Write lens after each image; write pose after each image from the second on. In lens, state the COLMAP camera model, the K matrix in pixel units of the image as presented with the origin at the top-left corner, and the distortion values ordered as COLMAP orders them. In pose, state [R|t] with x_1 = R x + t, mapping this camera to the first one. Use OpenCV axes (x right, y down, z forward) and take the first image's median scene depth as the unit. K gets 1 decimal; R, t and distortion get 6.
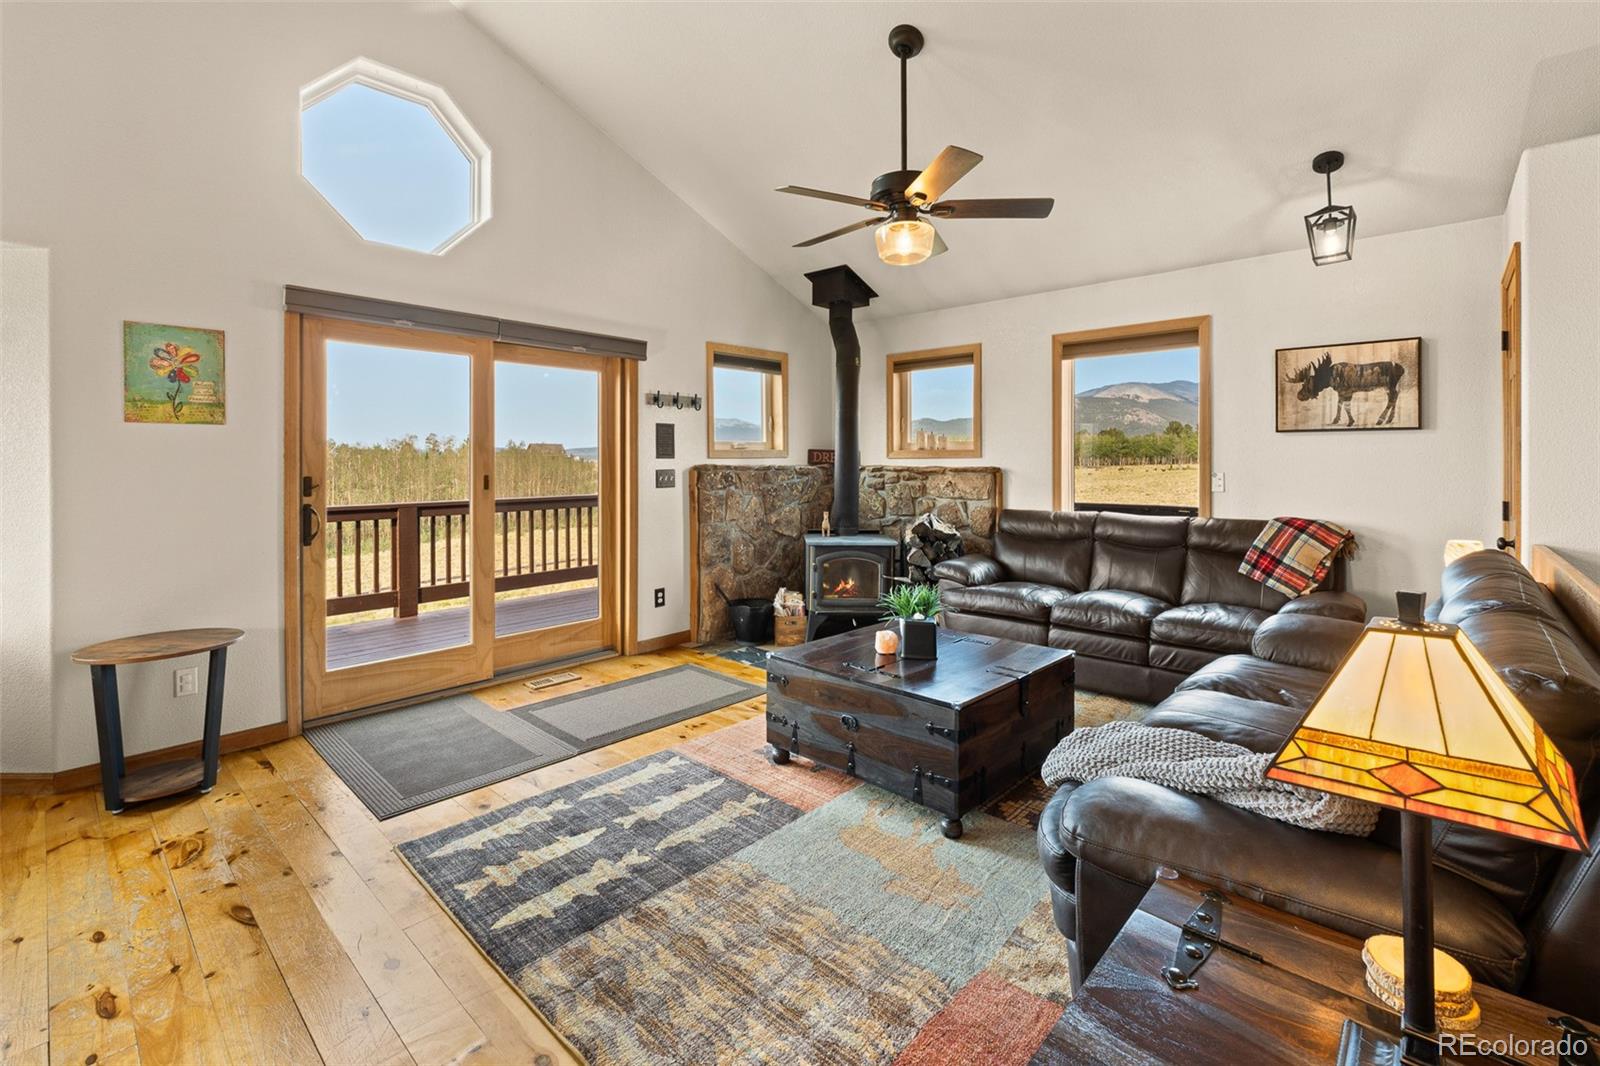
lens RADIAL K [[701.5, 0, 801.9], [0, 701.5, 462.9], [0, 0, 1]] dist [-0.008480, -0.000229]
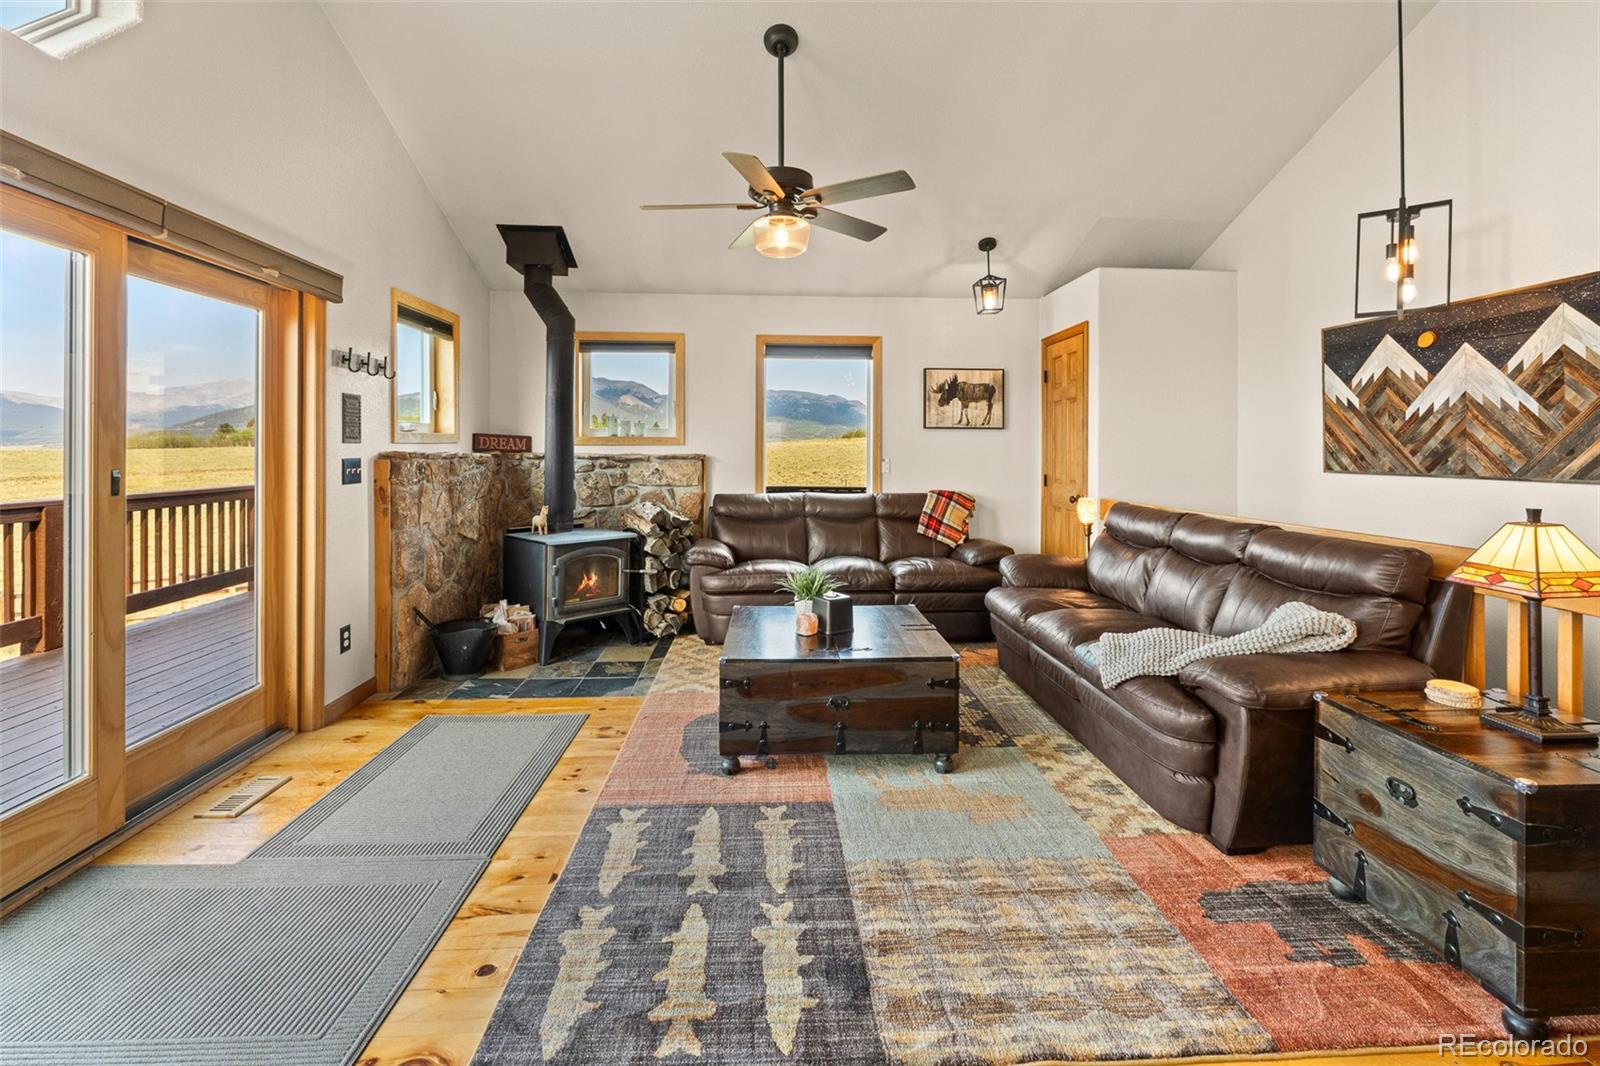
lens RADIAL K [[702.2, 0, 797.9], [0, 702.2, 450.2], [0, 0, 1]] dist [-0.004999, -0.000686]
pose [[0.698974, 0.002804, 0.715141, -0.495834], [-0.002787, 0.999995, -0.001196, 0.001159], [-0.715141, -0.001157, 0.698979, 0.226688]]
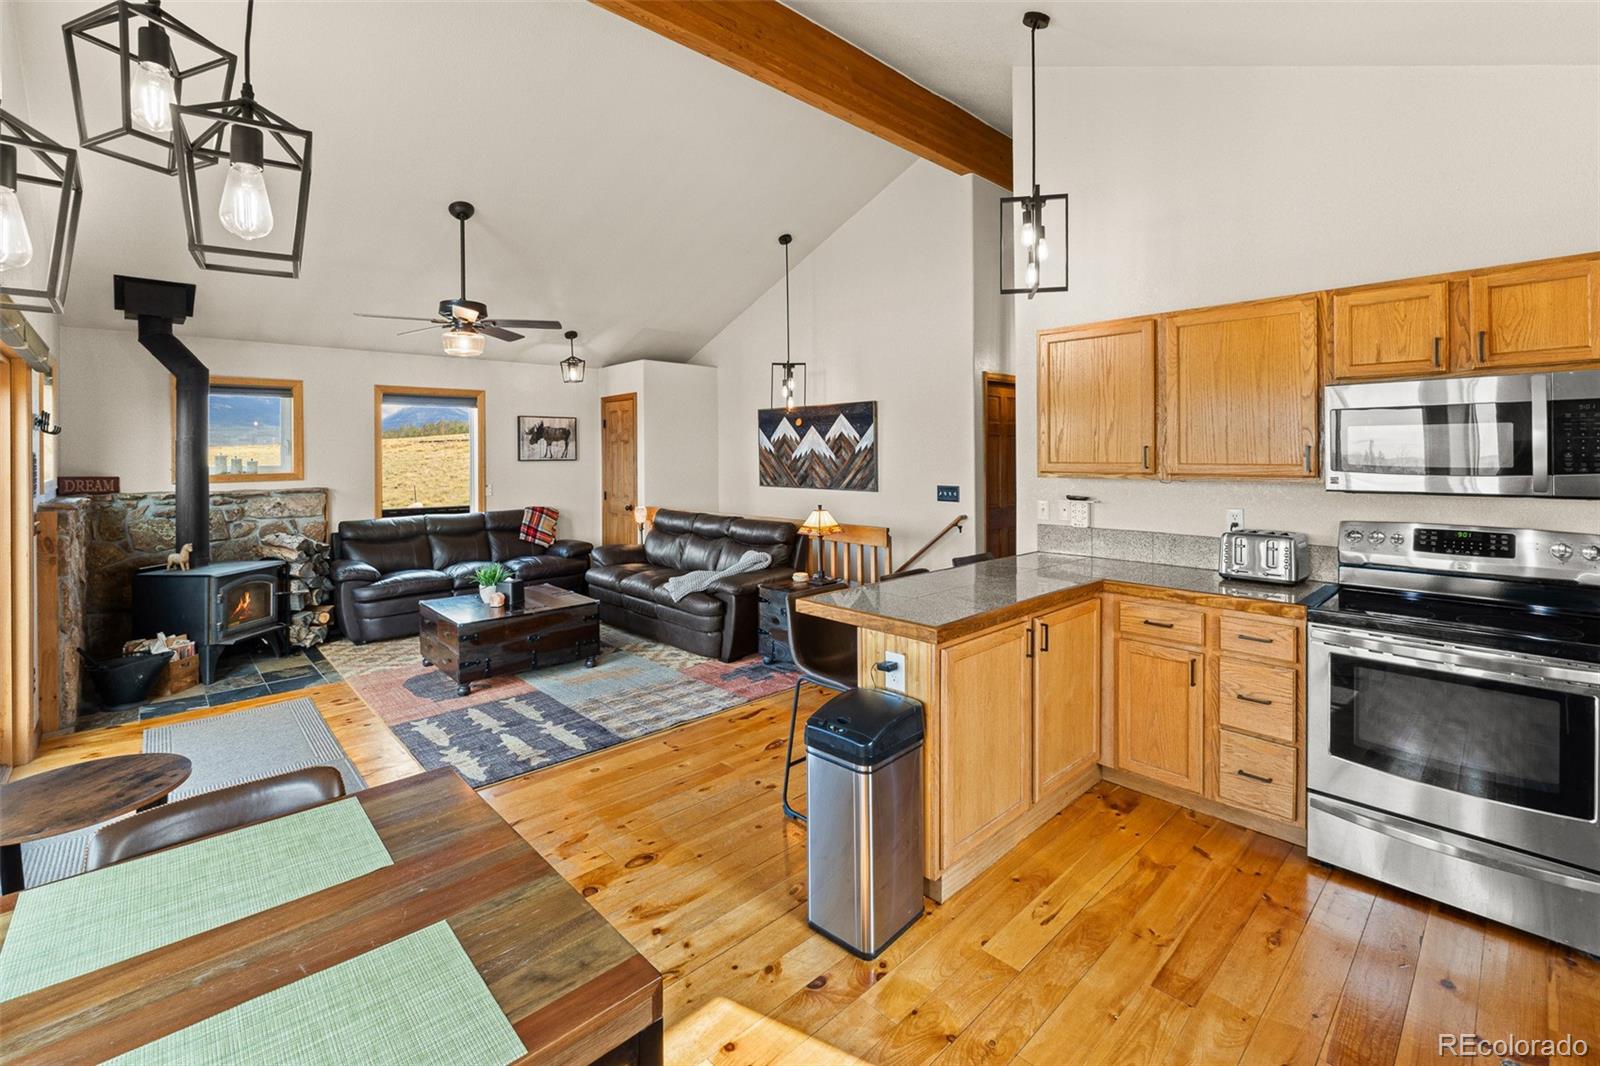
lens RADIAL K [[702.2, 0, 797.9], [0, 702.2, 450.2], [0, 0, 1]] dist [-0.004999, -0.000686]
pose [[0.074476, 0.003019, 0.997218, -1.139558], [0.010427, 0.999938, -0.003806, -0.059904], [-0.997168, 0.010682, 0.074440, 0.143350]]
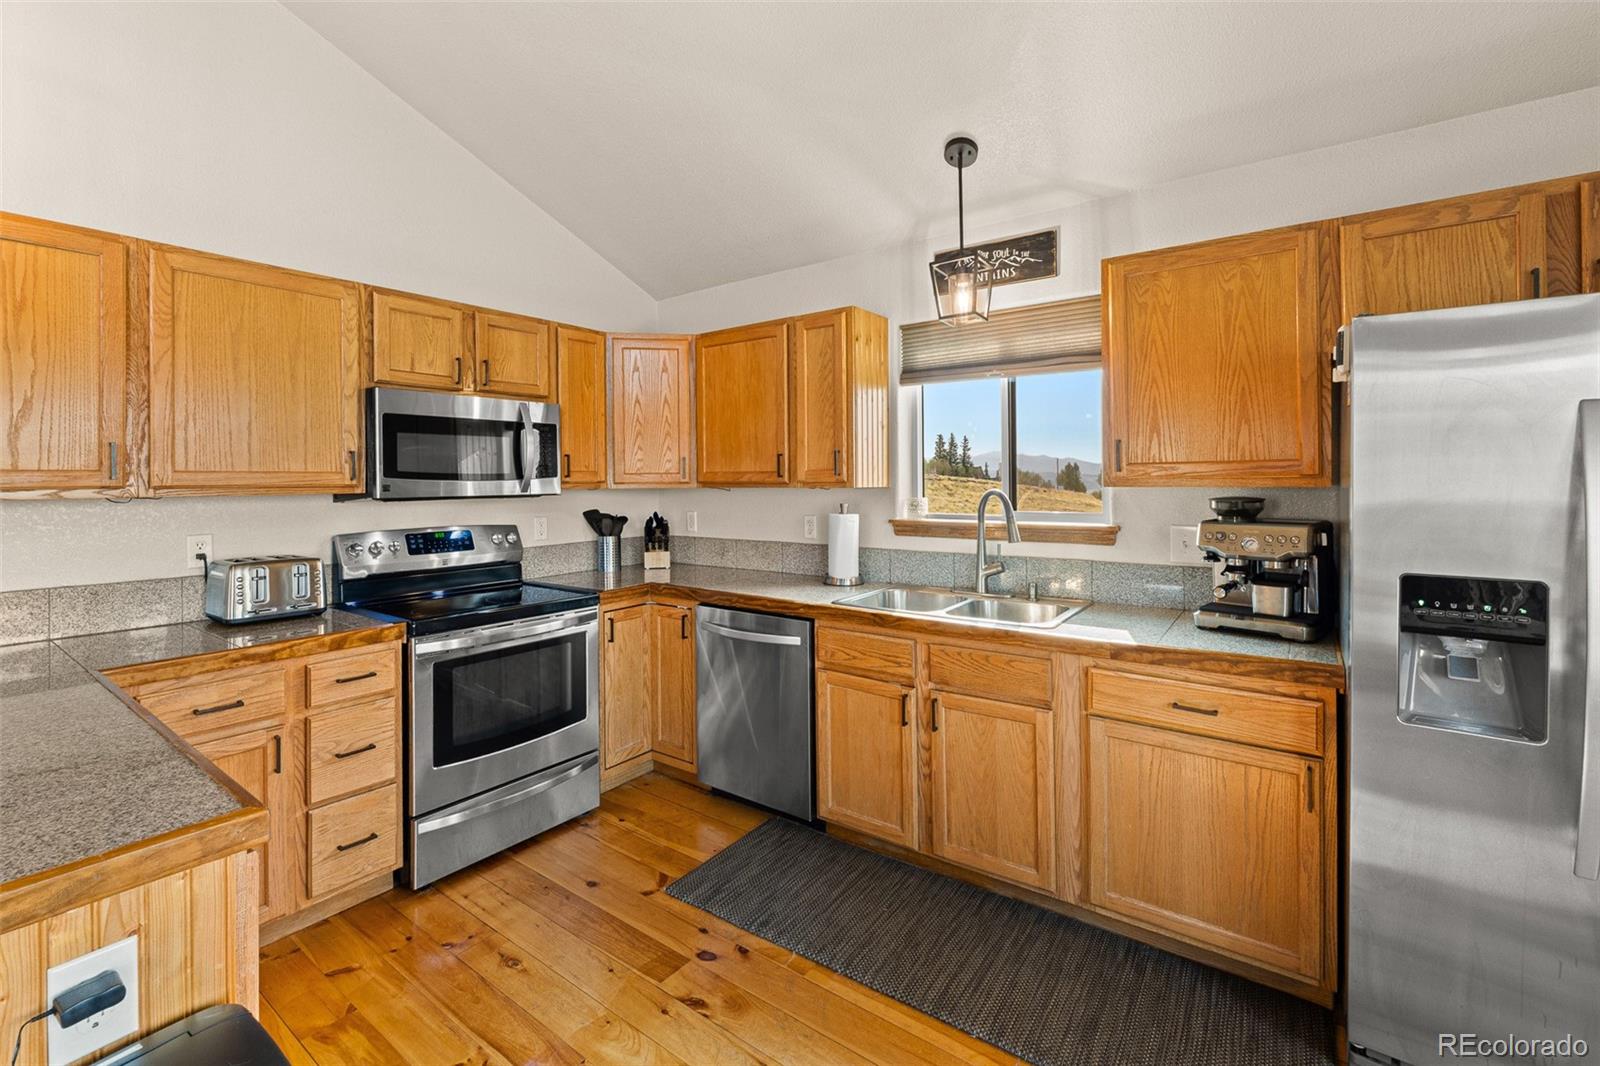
lens RADIAL K [[689.8, 0, 798.3], [0, 689.8, 479.9], [0, 0, 1]] dist [-0.009250, 0.000012]
pose [[-0.994255, 0.007385, -0.106785, -0.710440], [0.006962, 0.999966, 0.004335, -0.034142], [0.106813, 0.003567, -0.994273, 0.353833]]
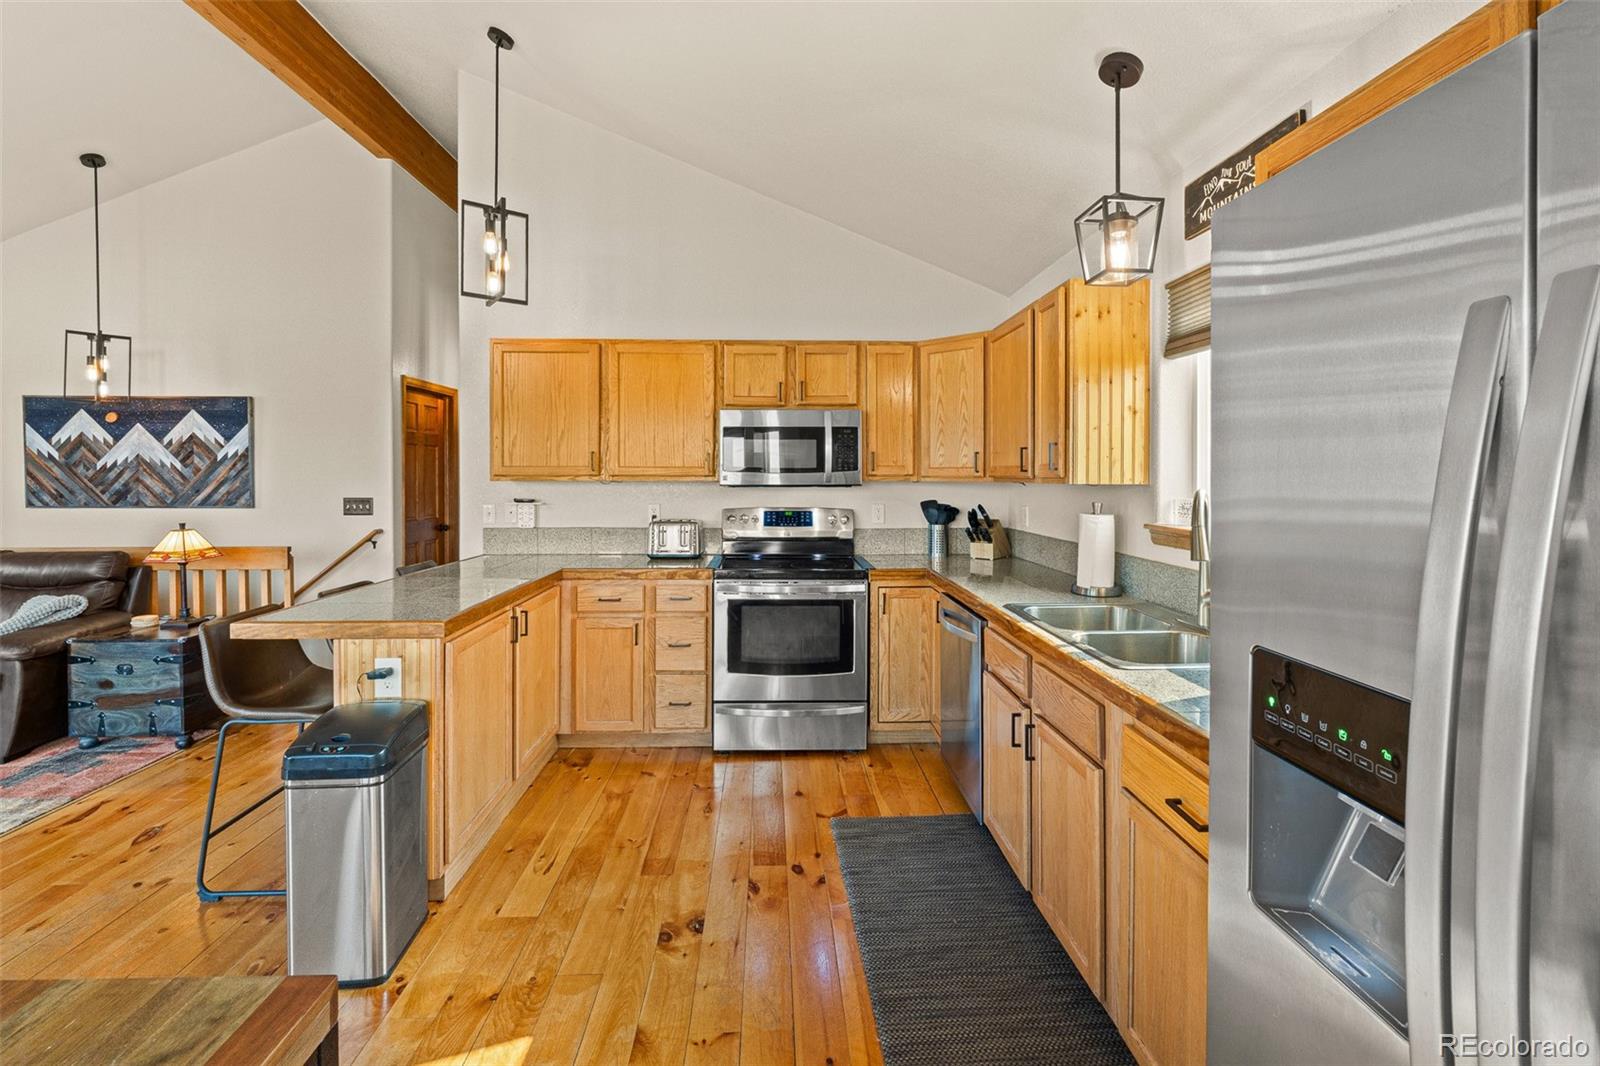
lens RADIAL K [[689.8, 0, 798.3], [0, 689.8, 479.9], [0, 0, 1]] dist [-0.009250, 0.000012]
pose [[-0.704960, -0.006471, 0.709218, -1.152340], [0.001701, 0.999940, 0.010814, -0.033631], [-0.709245, 0.008830, -0.704906, 0.266270]]
